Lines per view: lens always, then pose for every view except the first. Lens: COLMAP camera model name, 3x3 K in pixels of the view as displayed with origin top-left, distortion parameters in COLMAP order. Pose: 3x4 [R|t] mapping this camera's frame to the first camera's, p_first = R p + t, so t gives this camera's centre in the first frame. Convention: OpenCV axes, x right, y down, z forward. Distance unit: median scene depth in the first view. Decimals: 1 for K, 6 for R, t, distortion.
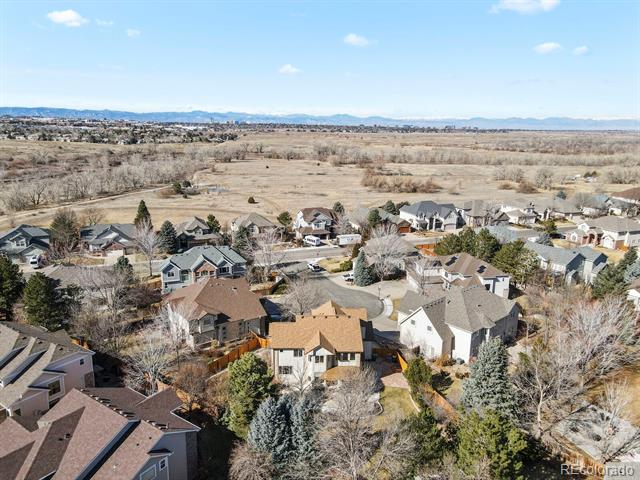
lens RADIAL K [[469.3, 0, 318.6], [0, 469.3, 240.7], [0, 0, 1]] dist [0.061194, 0.011723]
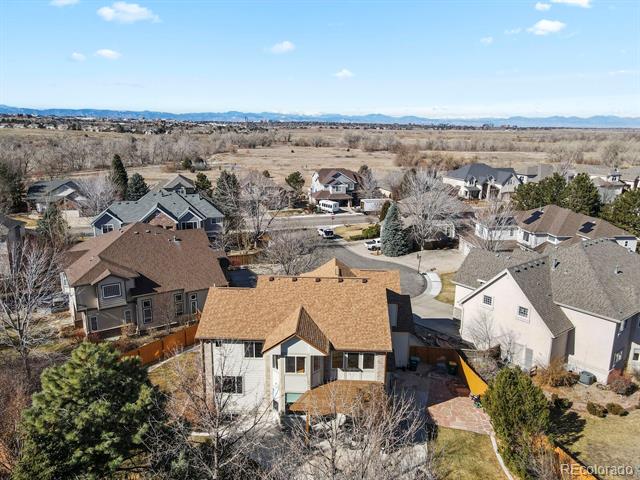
lens RADIAL K [[469.3, 0, 324.0], [0, 469.3, 238.8], [0, 0, 1]] dist [0.061194, 0.011723]
pose [[0.998274, 0.018288, -0.055800, 0.031886], [-0.018591, 0.999815, -0.004919, 0.079259], [0.055700, 0.005947, 0.998430, 0.328053]]
